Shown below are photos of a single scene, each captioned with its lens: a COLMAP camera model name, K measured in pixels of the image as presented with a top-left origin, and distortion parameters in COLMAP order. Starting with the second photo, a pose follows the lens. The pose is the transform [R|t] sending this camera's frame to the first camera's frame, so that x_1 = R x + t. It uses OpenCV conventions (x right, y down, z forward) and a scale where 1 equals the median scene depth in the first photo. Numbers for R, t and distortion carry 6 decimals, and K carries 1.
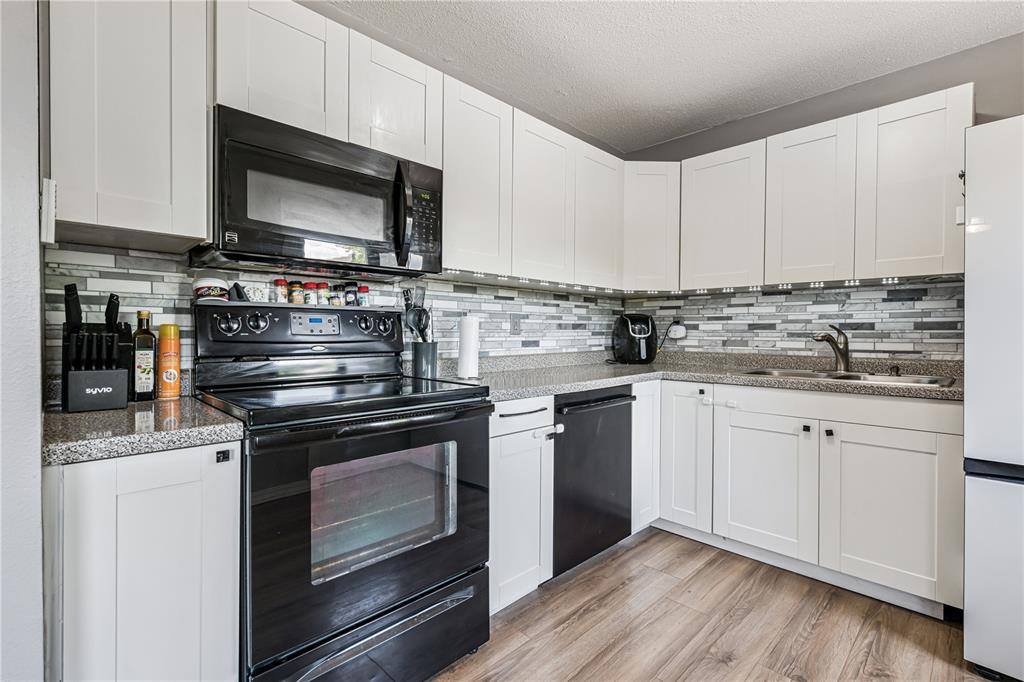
lens RADIAL K [[473.7, 0, 514.1], [0, 473.7, 340.5], [0, 0, 1]] dist [-0.002059, 0.001578]
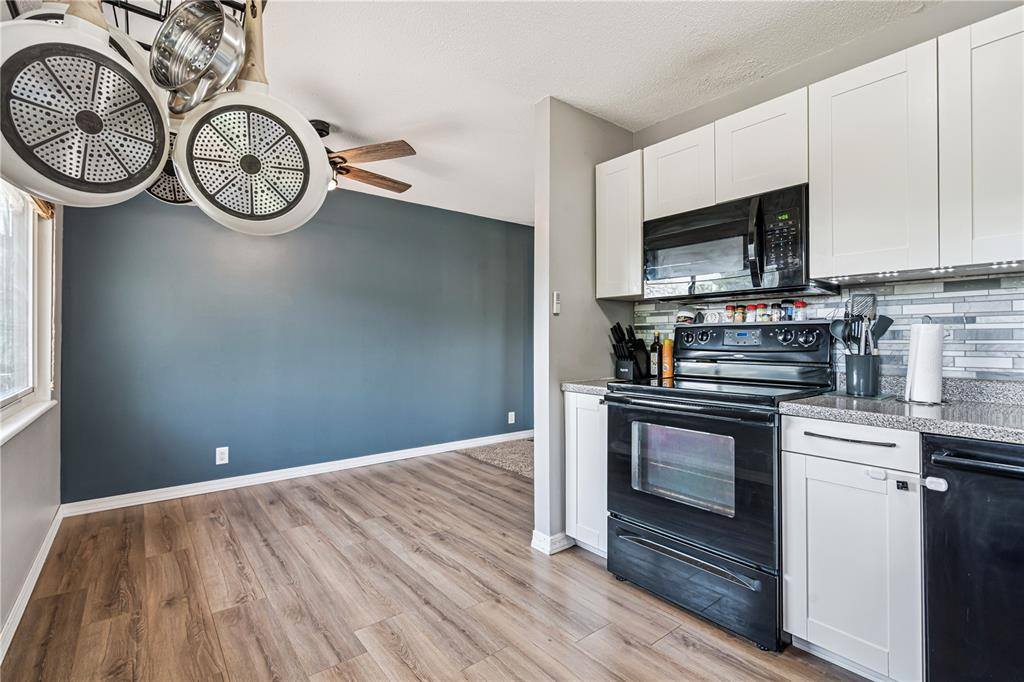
lens RADIAL K [[473.7, 0, 513.8], [0, 473.7, 338.6], [0, 0, 1]] dist [-0.002059, 0.001578]
pose [[-0.103520, -0.007132, -0.994602, 0.919241], [-0.016338, 0.999852, -0.005470, -0.013155], [0.994493, 0.015684, -0.103621, 0.494846]]
